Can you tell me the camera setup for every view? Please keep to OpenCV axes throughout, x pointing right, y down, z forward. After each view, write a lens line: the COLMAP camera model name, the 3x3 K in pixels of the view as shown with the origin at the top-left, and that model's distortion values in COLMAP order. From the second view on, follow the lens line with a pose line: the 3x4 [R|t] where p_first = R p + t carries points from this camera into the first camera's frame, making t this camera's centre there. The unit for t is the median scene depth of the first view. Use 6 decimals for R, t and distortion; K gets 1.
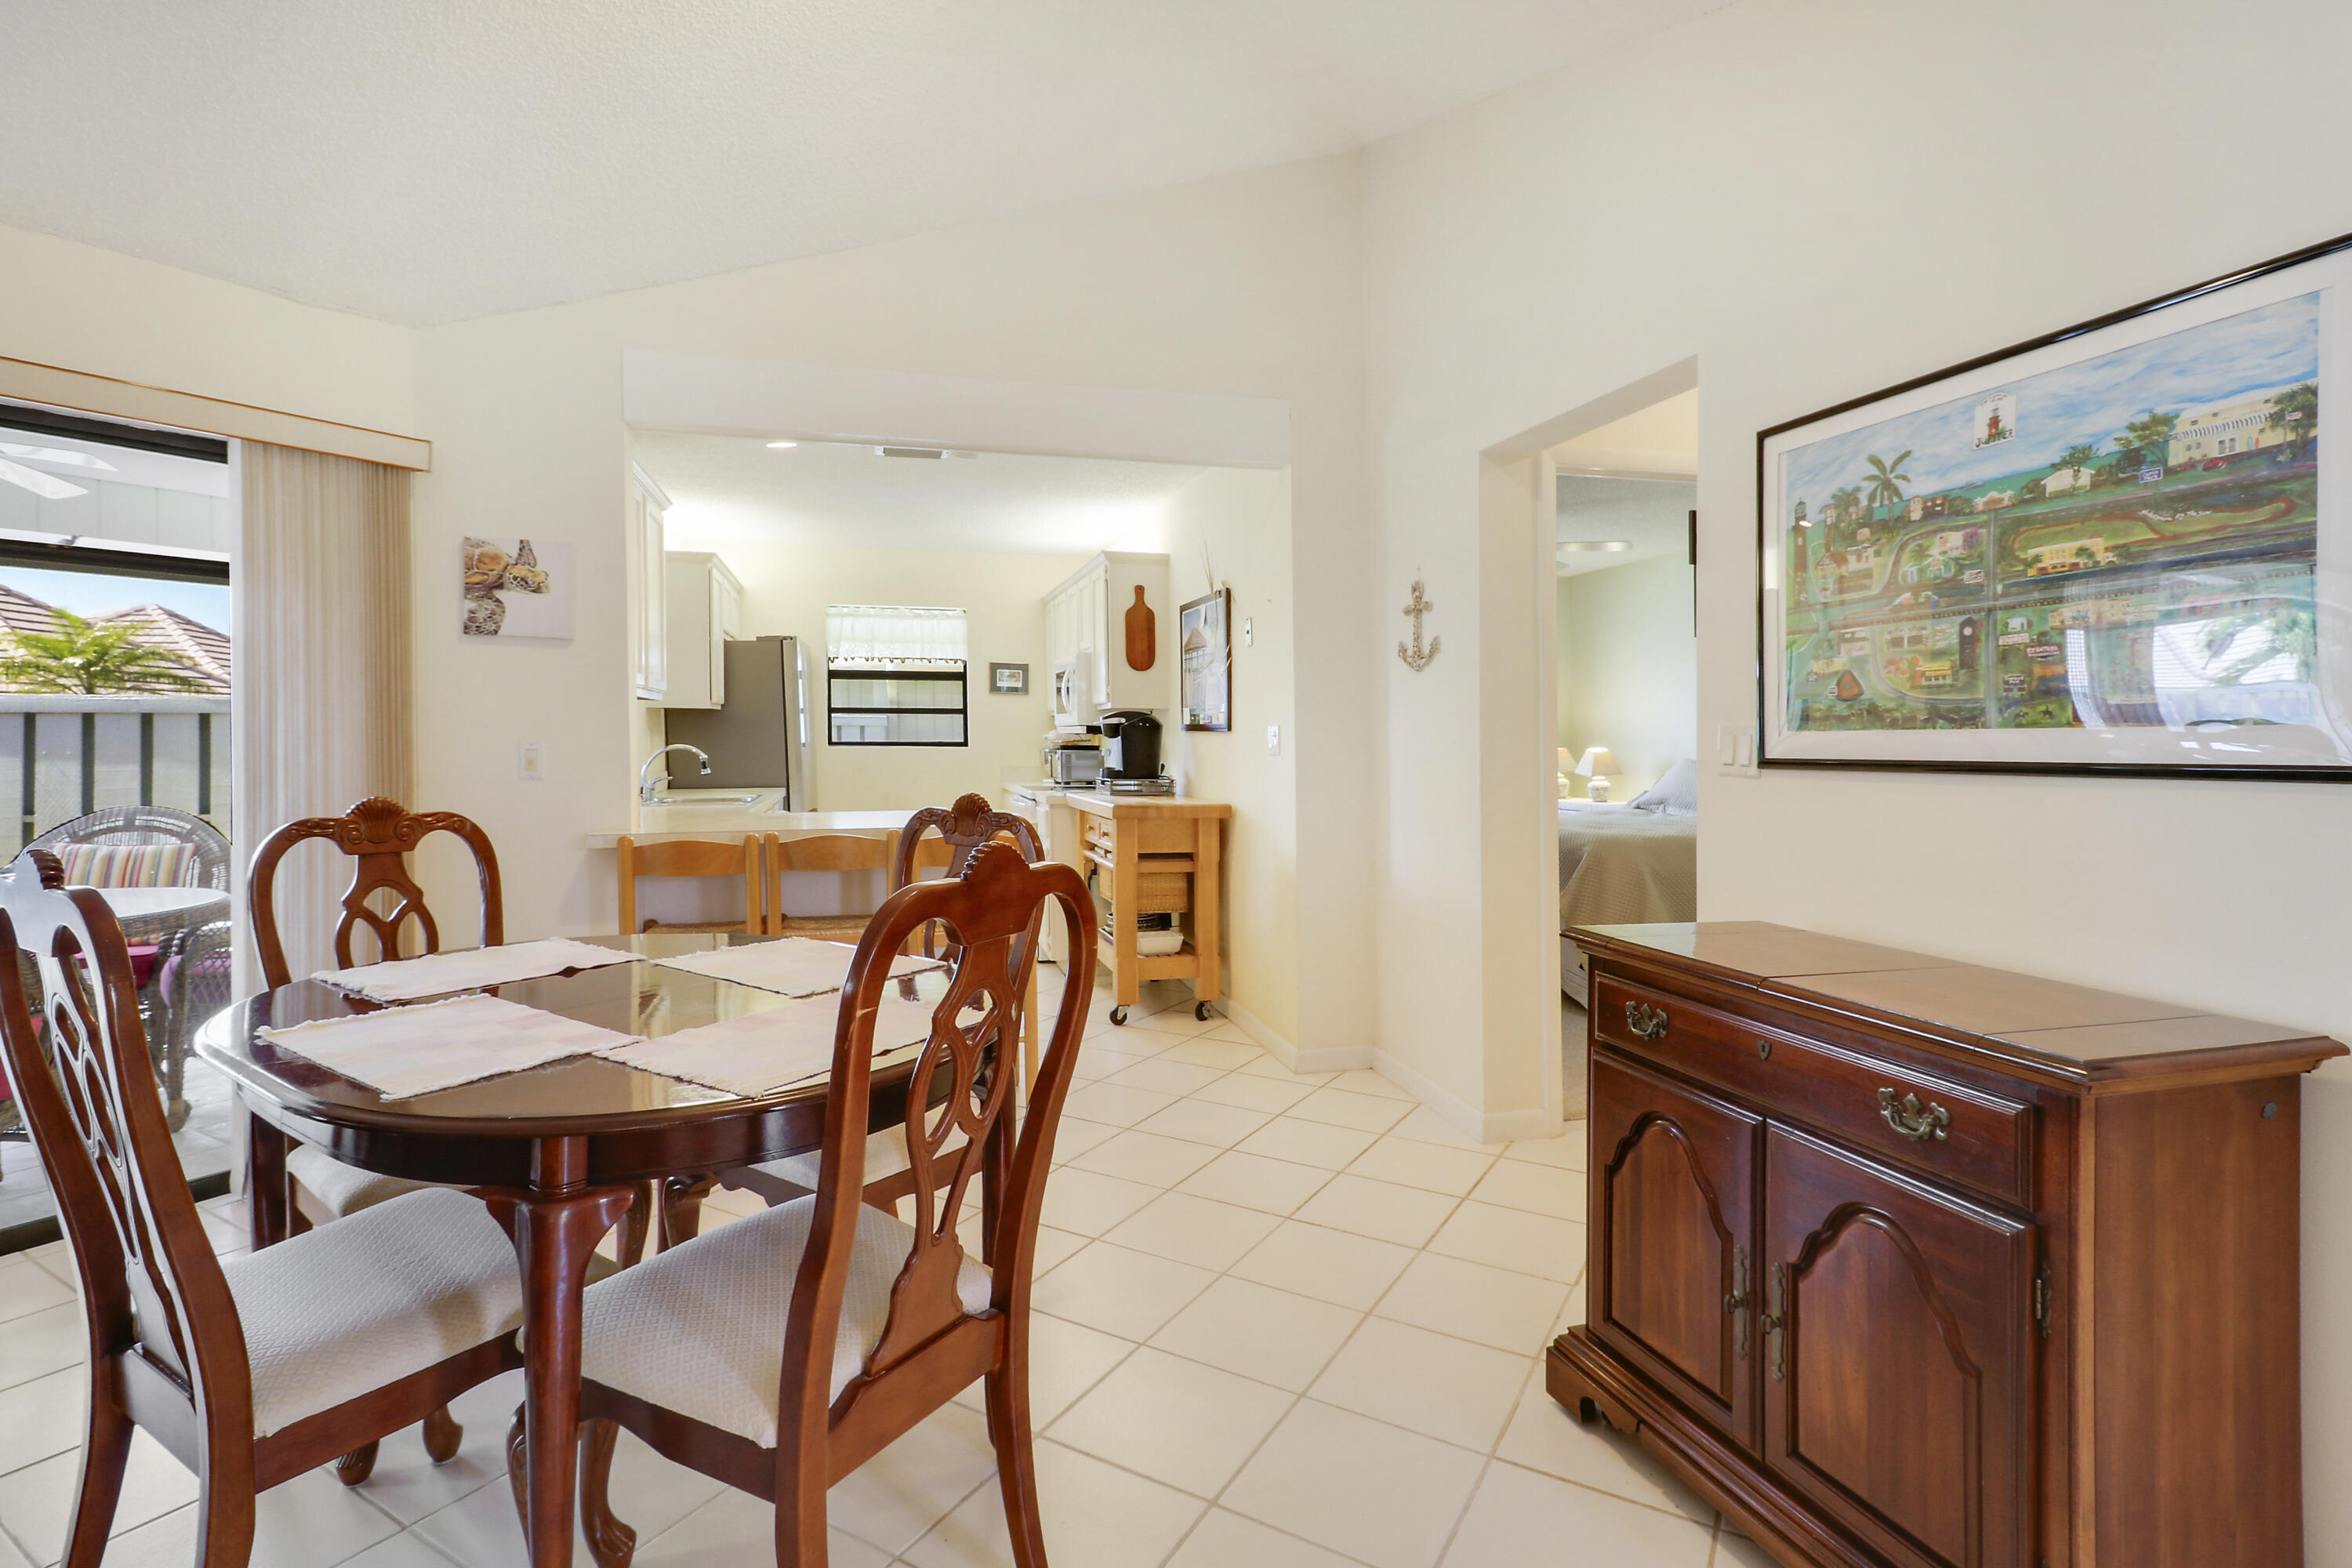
lens RADIAL K [[1201.8, 0, 1289.0], [0, 1201.8, 739.1], [0, 0, 1]] dist [0.000230, -0.000444]
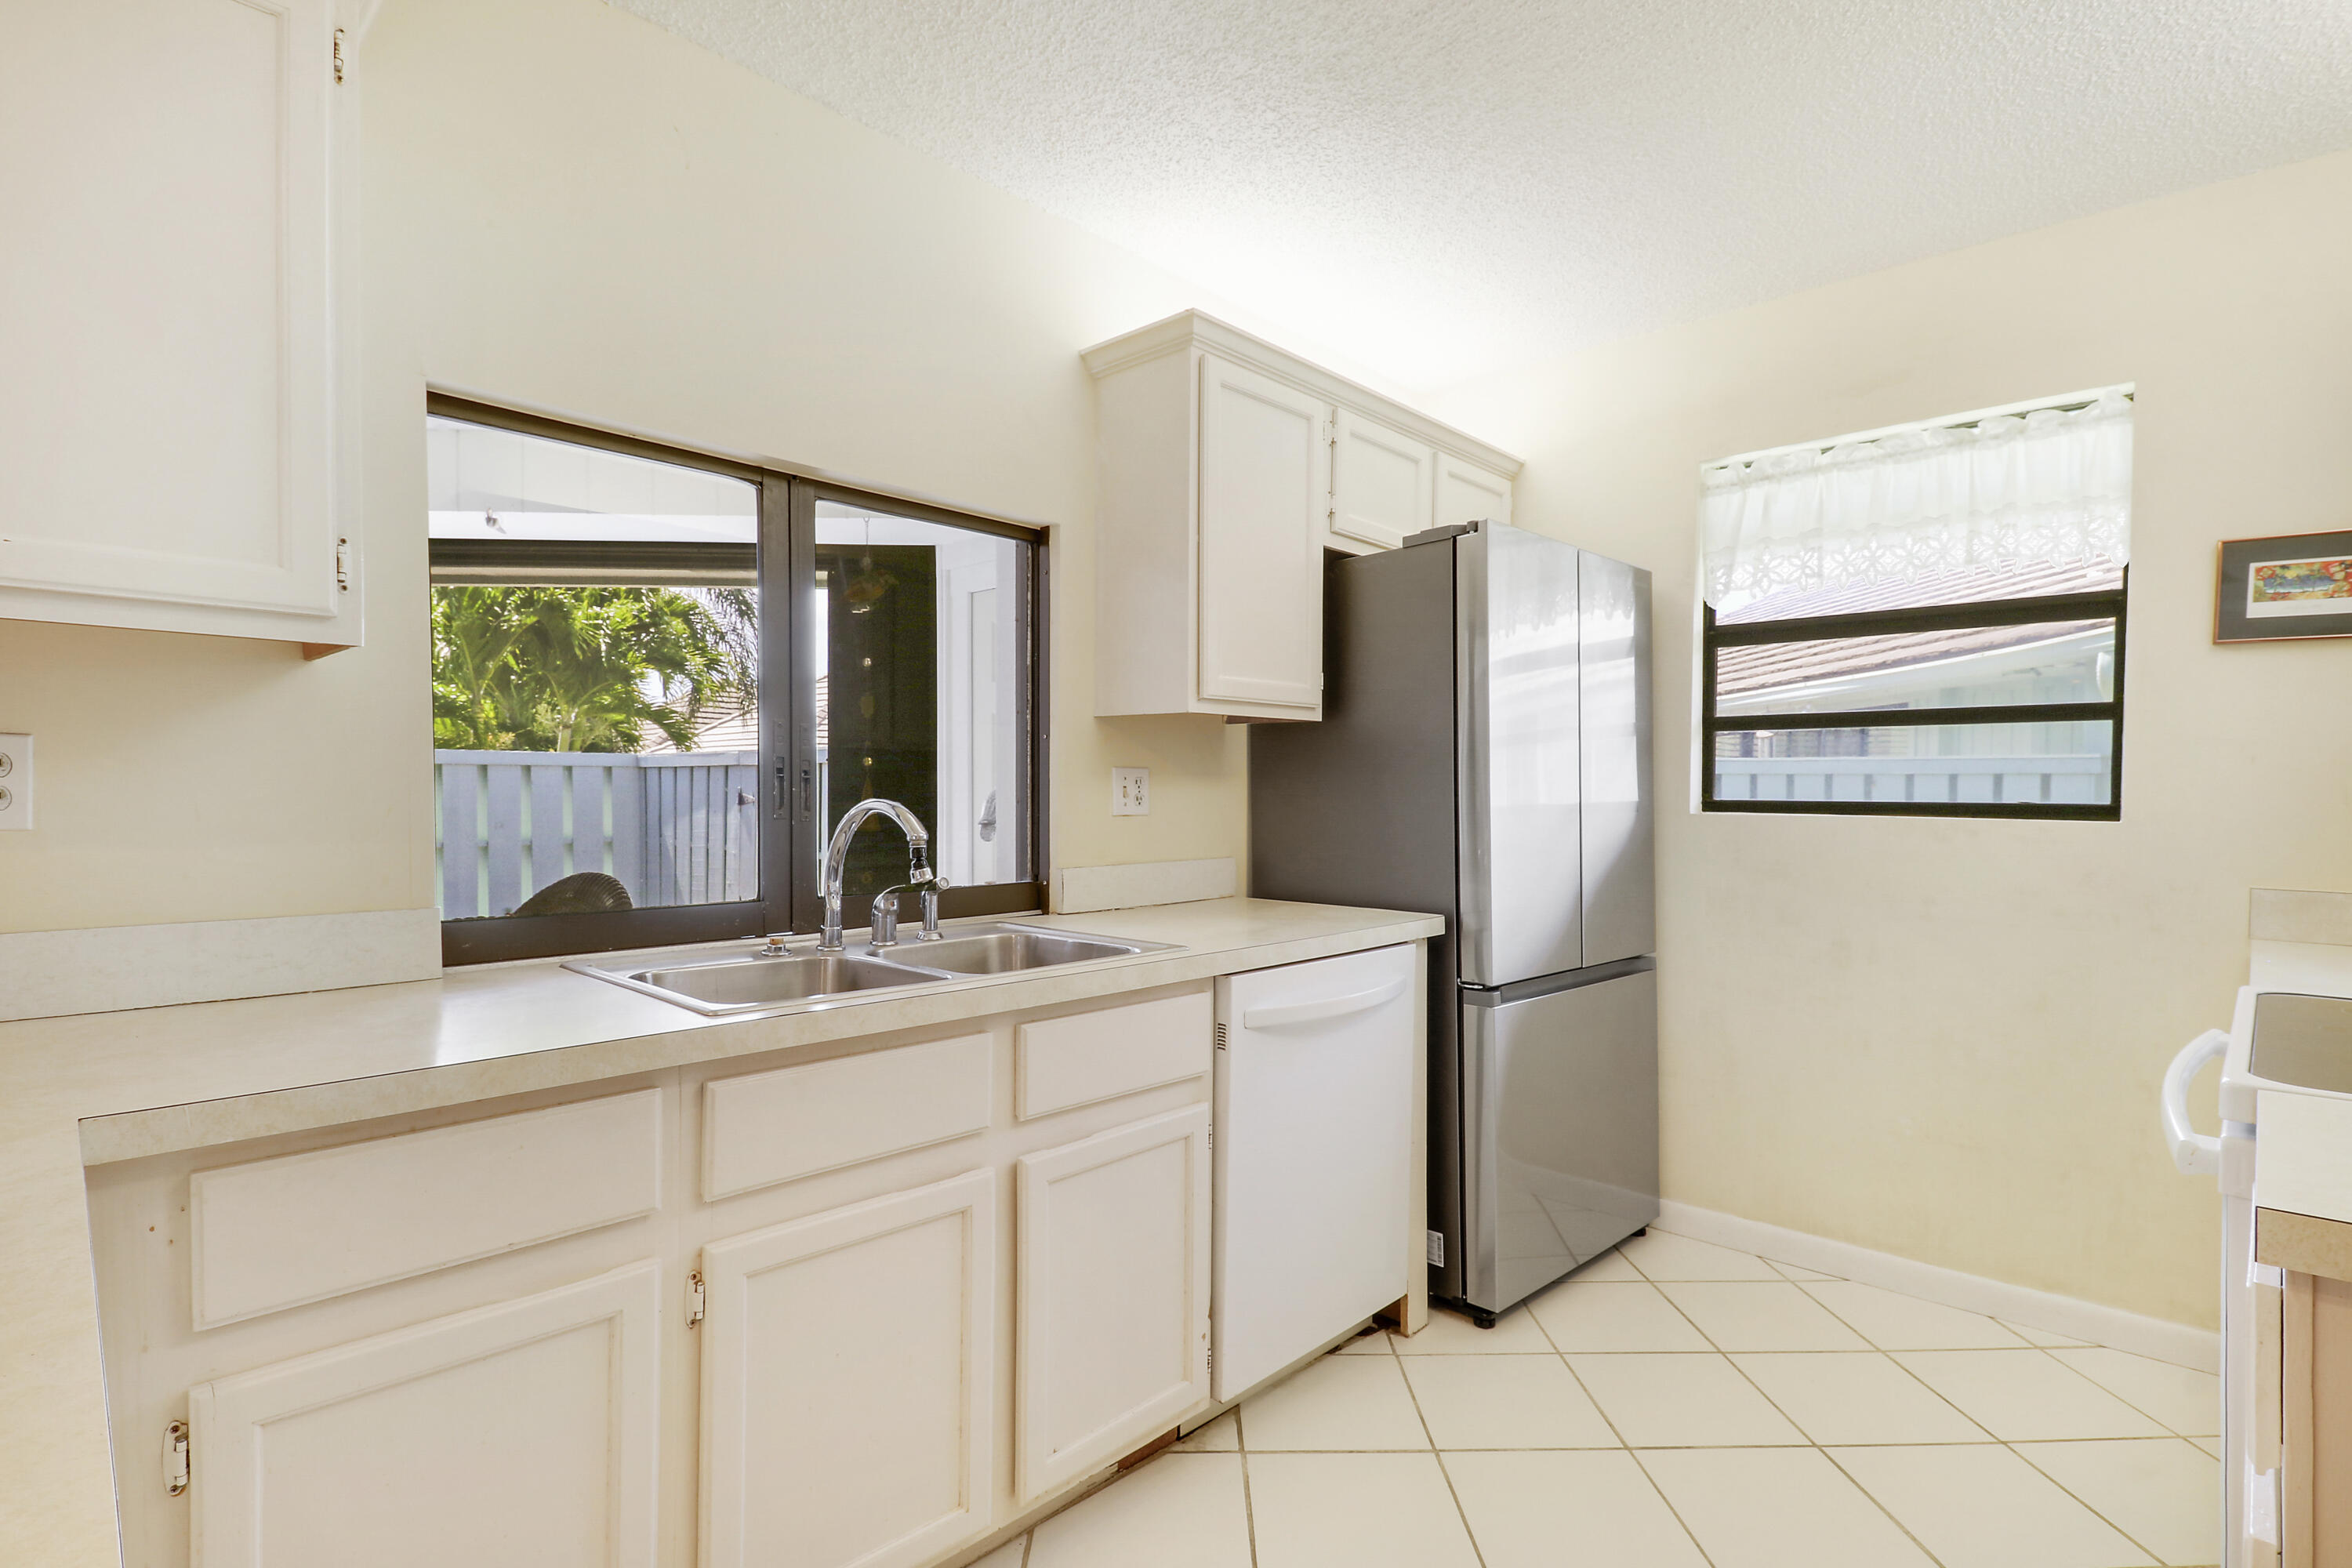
lens RADIAL K [[1095.3, 0, 1188.6], [0, 1095.3, 817.4], [0, 0, 1]] dist [0.003264, -0.012455]
pose [[0.448142, 0.023639, -0.893650, -0.139409], [-0.008630, 0.999718, 0.022116, 0.001548], [0.893921, -0.002199, 0.448220, 0.751430]]
